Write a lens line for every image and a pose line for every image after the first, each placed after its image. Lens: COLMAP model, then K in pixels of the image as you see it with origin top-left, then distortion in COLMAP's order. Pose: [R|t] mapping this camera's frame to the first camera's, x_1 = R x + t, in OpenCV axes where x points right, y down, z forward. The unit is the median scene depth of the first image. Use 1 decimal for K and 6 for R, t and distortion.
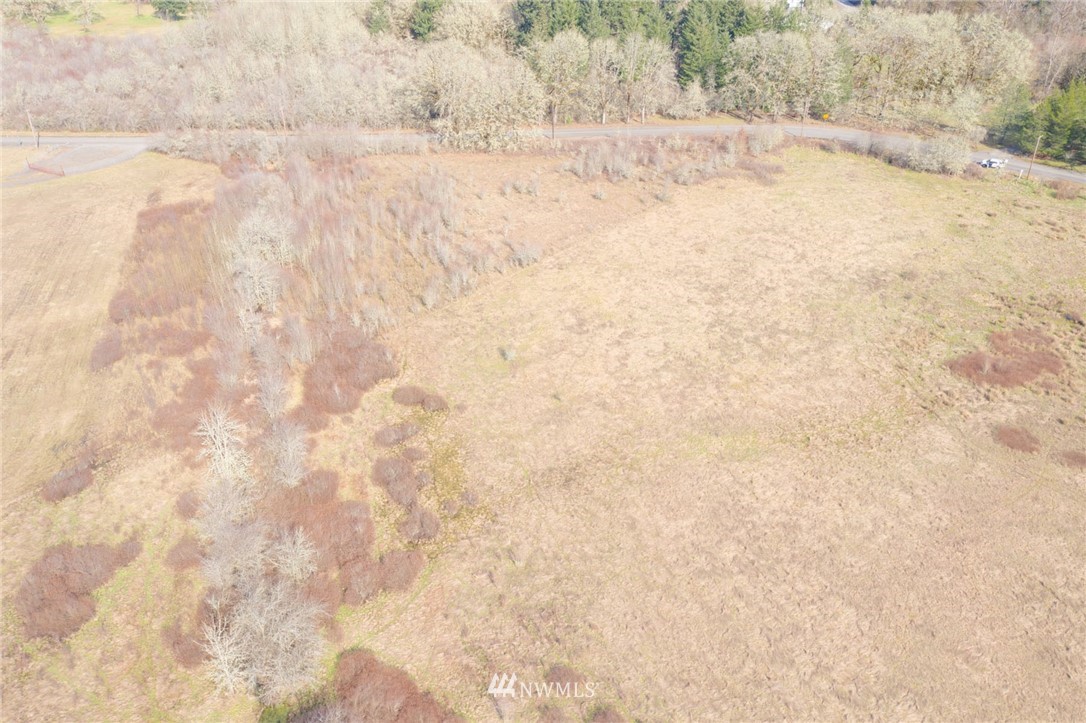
lens RADIAL K [[865.2, 0, 557.2], [0, 865.2, 361.7], [0, 0, 1]] dist [-0.017985, 0.010830]
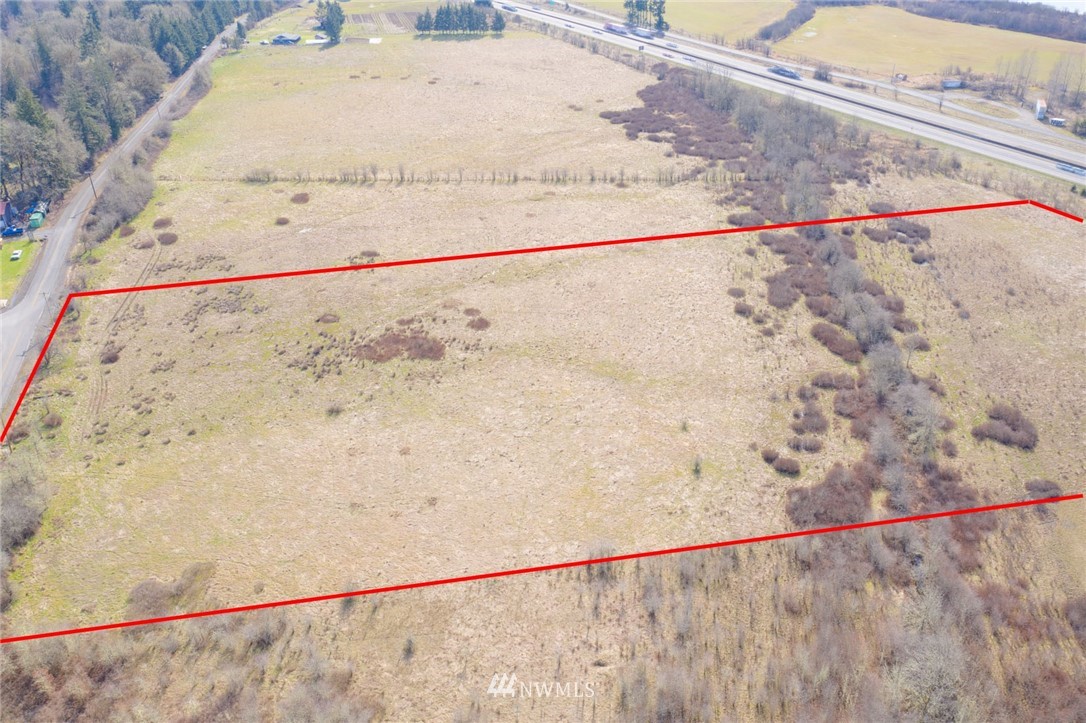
lens RADIAL K [[865.2, 0, 520.9], [0, 865.2, 349.3], [0, 0, 1]] dist [-0.017985, 0.010830]
pose [[-0.827927, -0.251182, 0.501442, -0.430818], [0.323296, 0.516842, 0.792688, -1.164200], [-0.458276, 0.818402, -0.346702, 1.441842]]
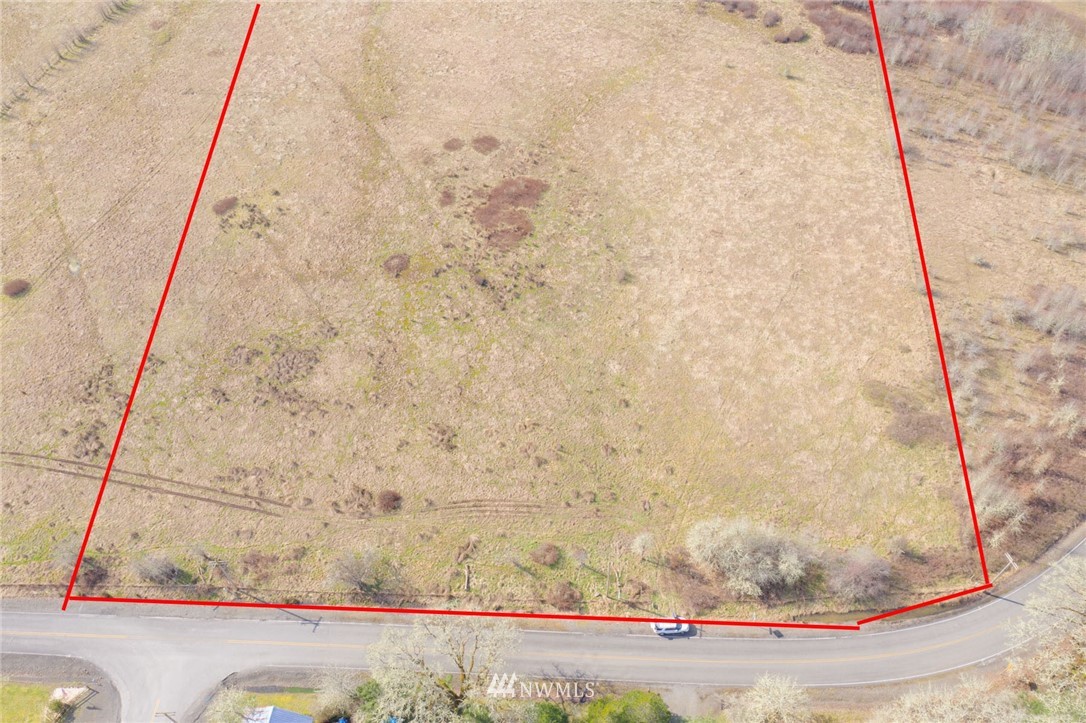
lens RADIAL K [[865.2, 0, 547.7], [0, 865.2, 362.8], [0, 0, 1]] dist [-0.017985, 0.010830]
pose [[-0.790501, 0.509209, -0.340315, 1.046216], [-0.296812, 0.167531, 0.940126, -1.217777], [0.535734, 0.844180, 0.018705, 1.202310]]
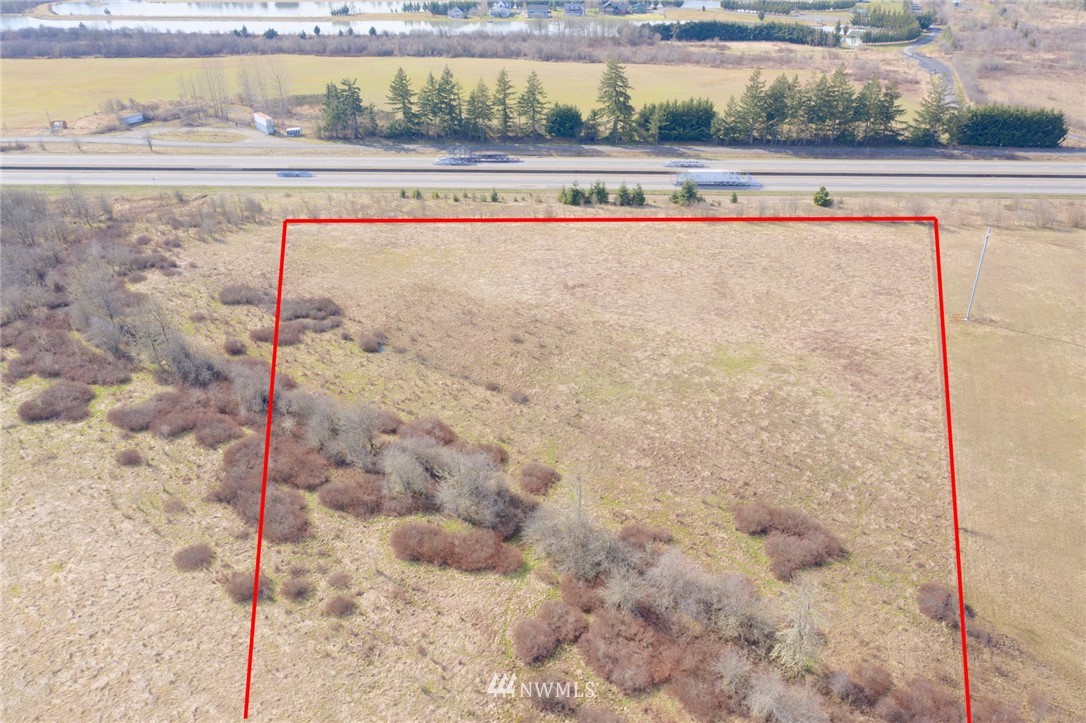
lens RADIAL K [[865.2, 0, 549.9], [0, 865.2, 352.4], [0, 0, 1]] dist [-0.017985, 0.010830]
pose [[-0.903722, 0.220331, -0.367070, 0.066325], [-0.205997, 0.527831, 0.823990, -0.558960], [0.375301, 0.820274, -0.431625, 0.866806]]
